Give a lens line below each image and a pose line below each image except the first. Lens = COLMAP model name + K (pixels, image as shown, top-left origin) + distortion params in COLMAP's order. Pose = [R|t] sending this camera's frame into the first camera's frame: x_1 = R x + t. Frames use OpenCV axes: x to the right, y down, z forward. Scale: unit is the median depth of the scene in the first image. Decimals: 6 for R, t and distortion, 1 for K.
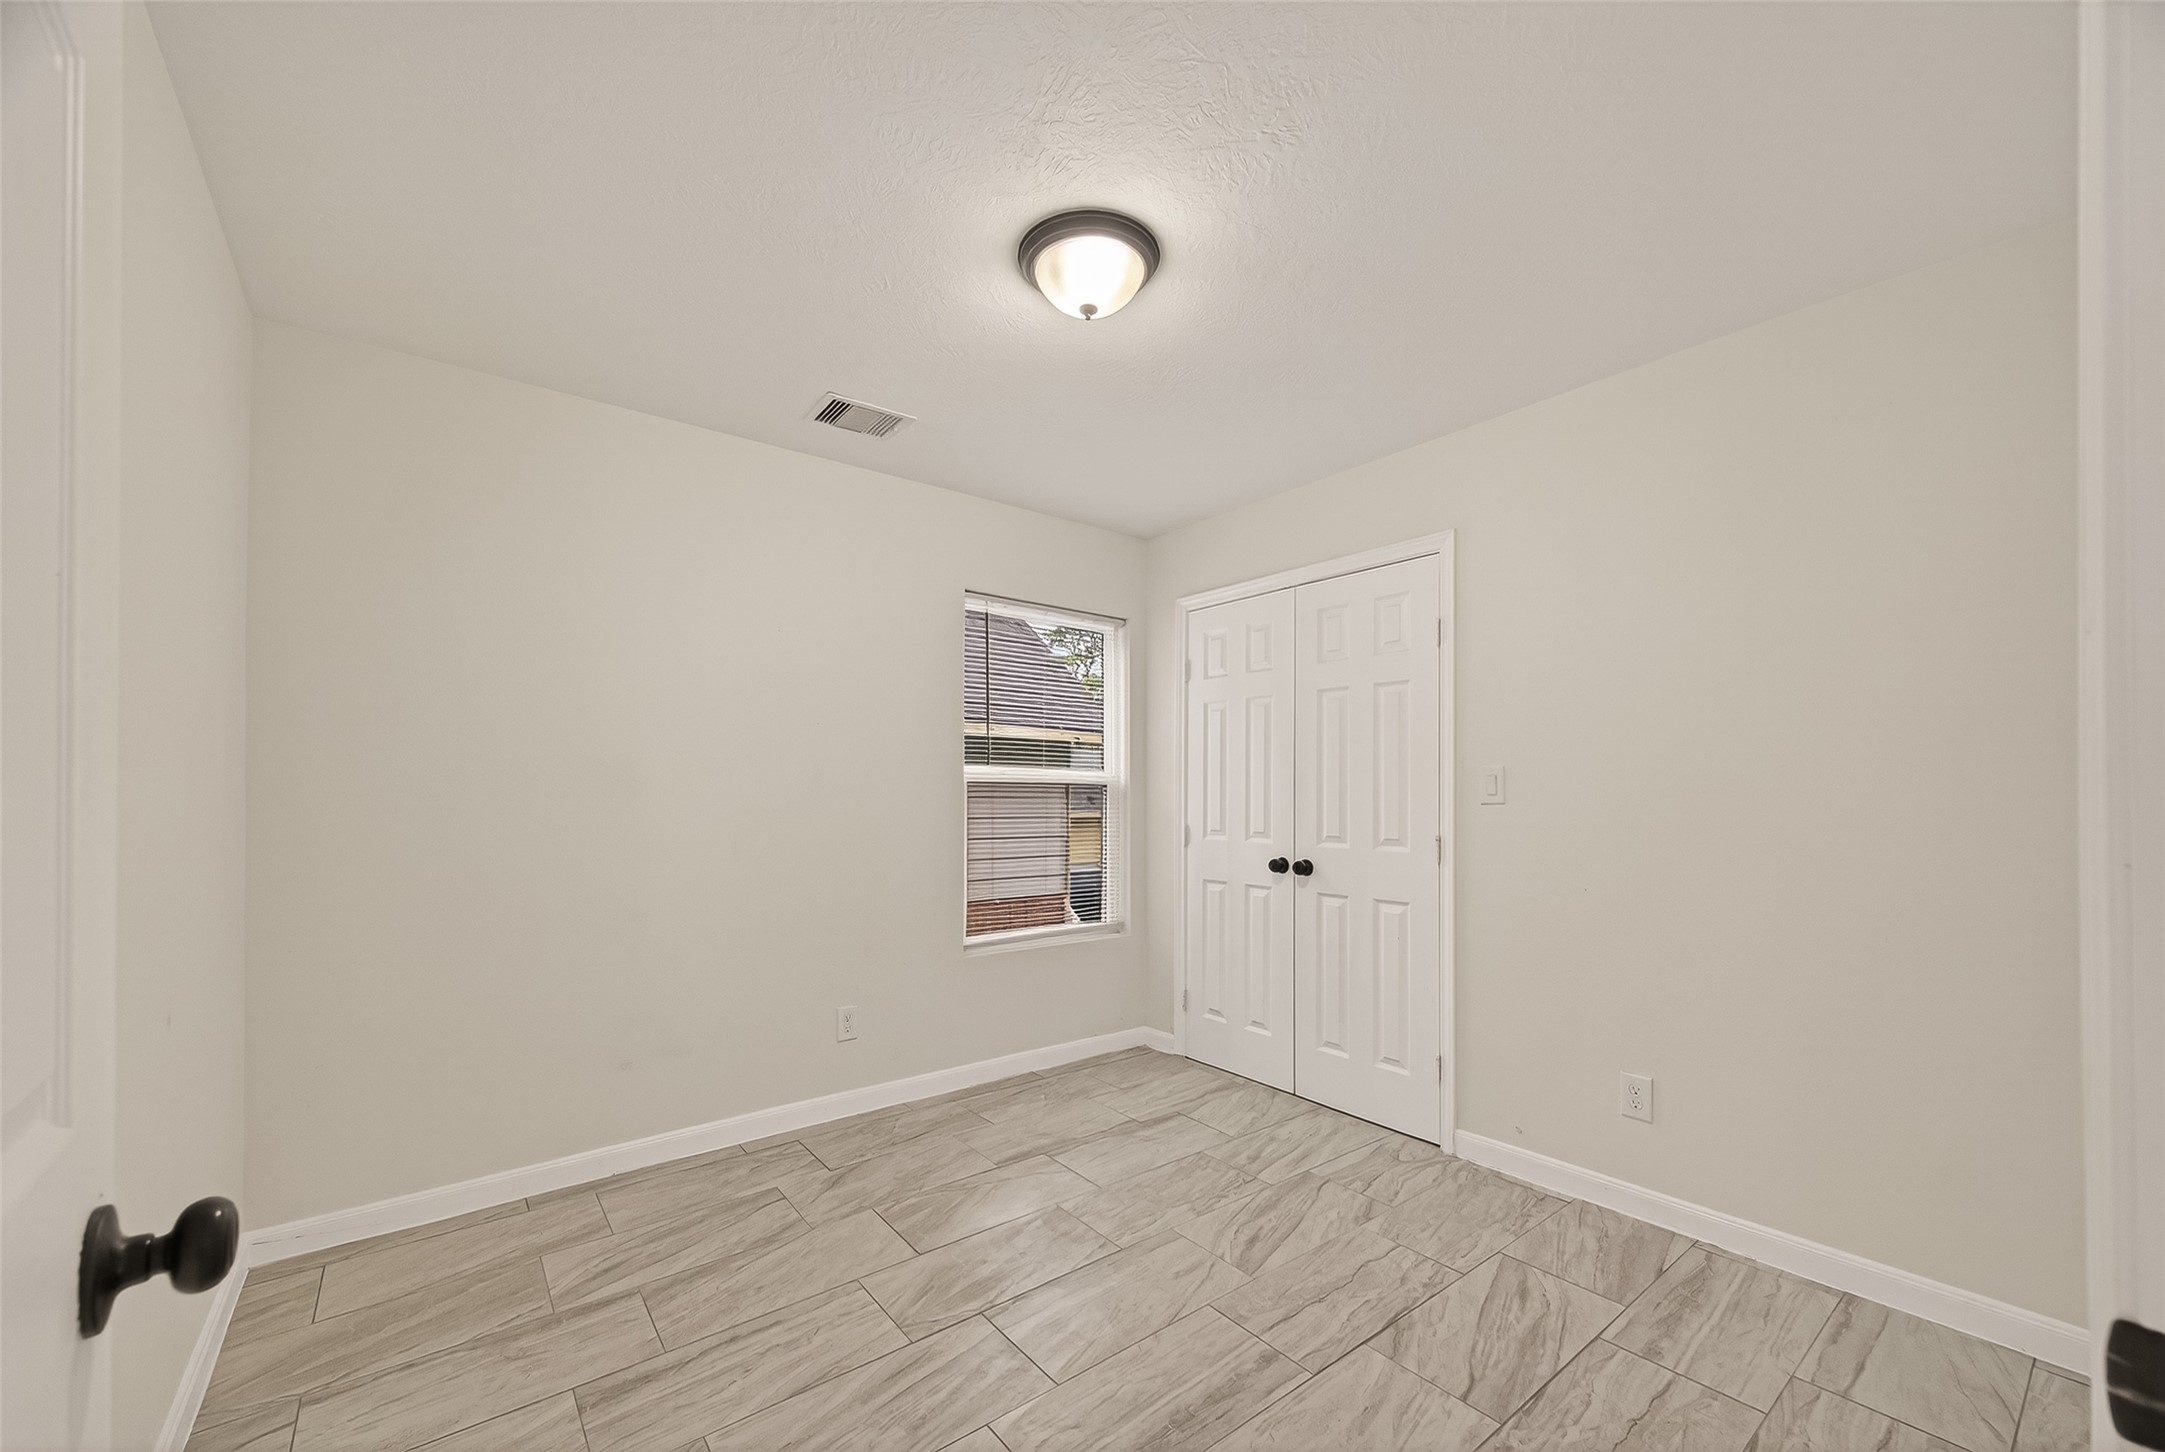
lens RADIAL K [[850.8, 0, 1117.7], [0, 850.8, 789.3], [0, 0, 1]] dist [0.010266, -0.000150]
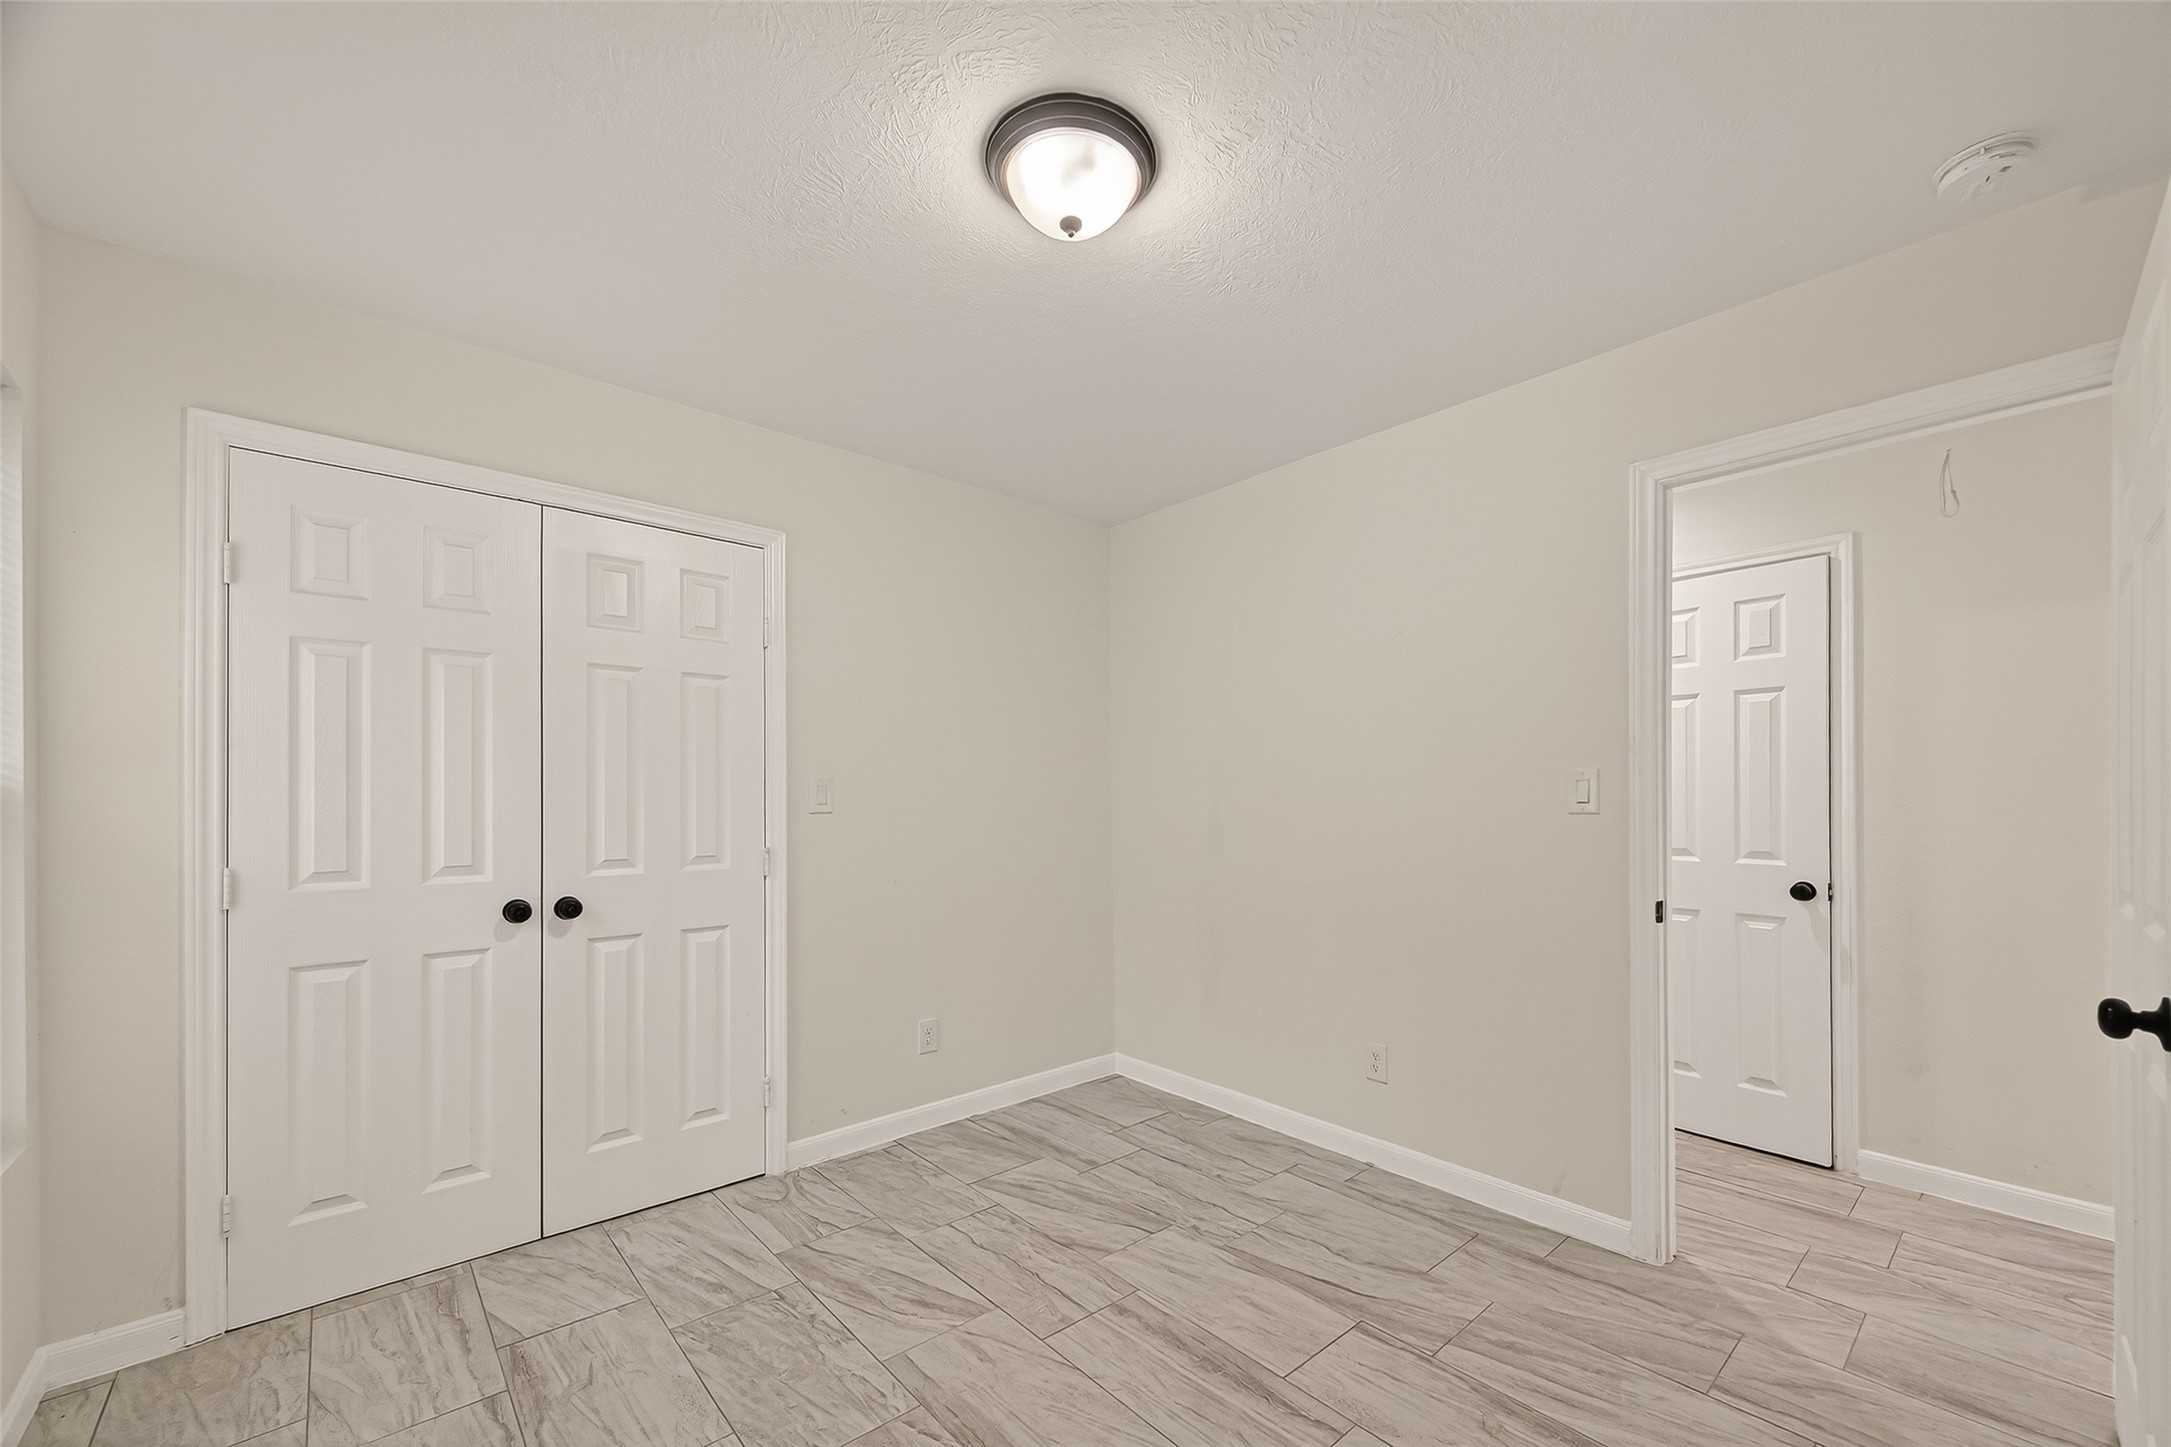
lens RADIAL K [[913.8, 0, 1010.6], [0, 913.8, 801.3], [0, 0, 1]] dist [0.019035, -0.000016]
pose [[-0.023283, -0.000825, 0.999729, -0.666875], [-0.001902, 0.999998, 0.000781, 0.001806], [-0.999727, -0.001883, -0.023284, 0.770539]]
